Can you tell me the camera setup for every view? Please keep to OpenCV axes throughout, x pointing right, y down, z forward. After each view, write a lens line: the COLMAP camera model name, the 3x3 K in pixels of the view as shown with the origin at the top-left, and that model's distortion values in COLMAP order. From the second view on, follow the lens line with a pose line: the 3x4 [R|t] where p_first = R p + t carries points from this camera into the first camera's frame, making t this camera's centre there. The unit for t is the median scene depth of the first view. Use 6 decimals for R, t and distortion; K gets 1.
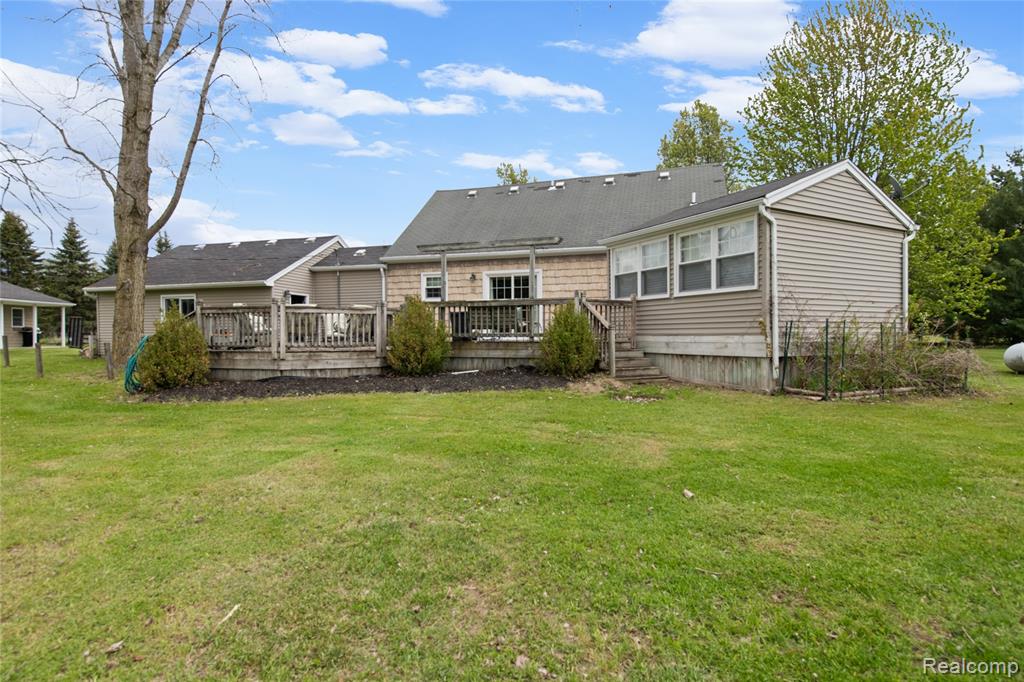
lens RADIAL K [[509.9, 0, 512.0], [0, 509.9, 341.0], [0, 0, 1]] dist [0.005292, -0.000473]
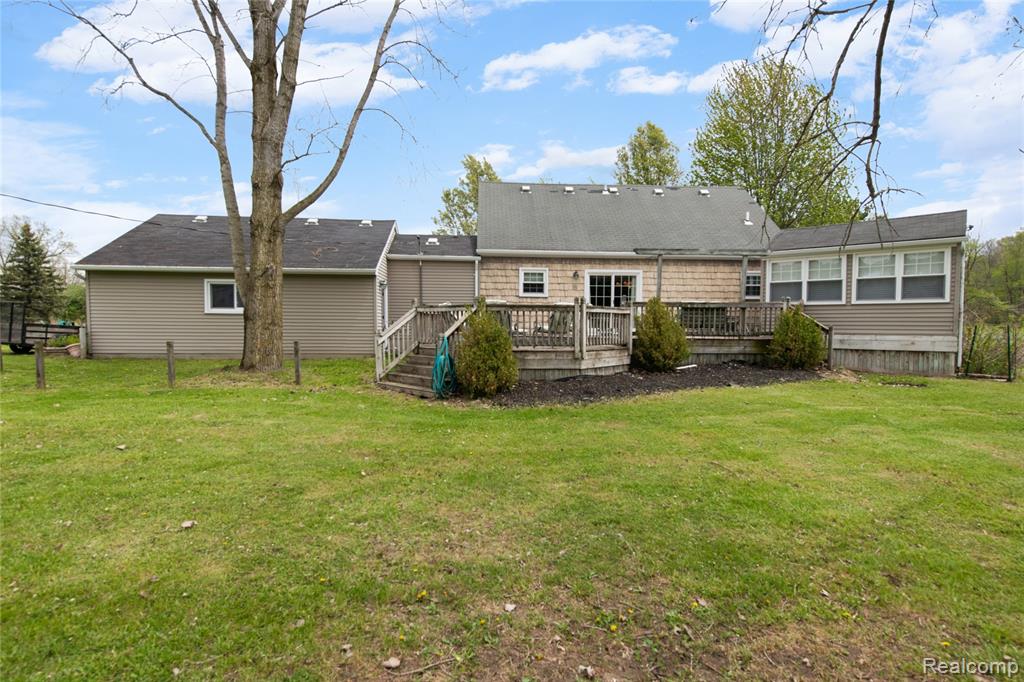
lens RADIAL K [[509.9, 0, 512.0], [0, 509.9, 341.0], [0, 0, 1]] dist [0.005292, -0.000473]
pose [[0.933786, -0.004254, 0.357807, -0.619853], [-0.003784, 0.999756, 0.021762, -0.012973], [-0.357812, -0.021675, 0.933542, 0.078689]]
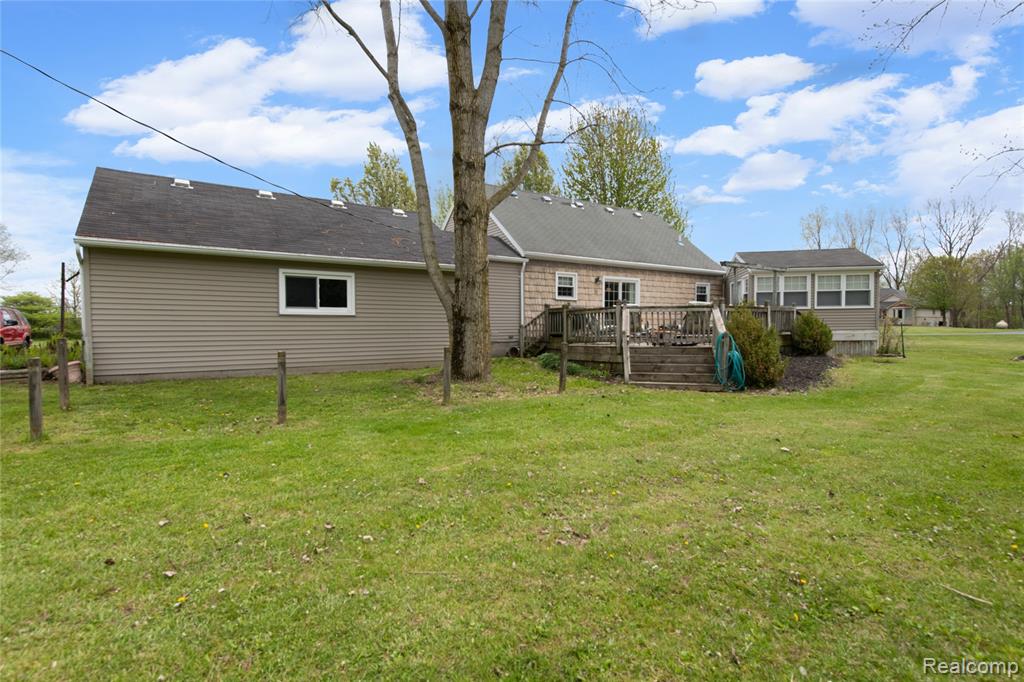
lens RADIAL K [[509.9, 0, 512.0], [0, 509.9, 341.0], [0, 0, 1]] dist [0.005292, -0.000473]
pose [[0.624609, -0.020247, 0.780675, -1.176751], [0.014345, 0.999793, 0.014452, -0.009825], [-0.780806, 0.002172, 0.624770, 0.477674]]
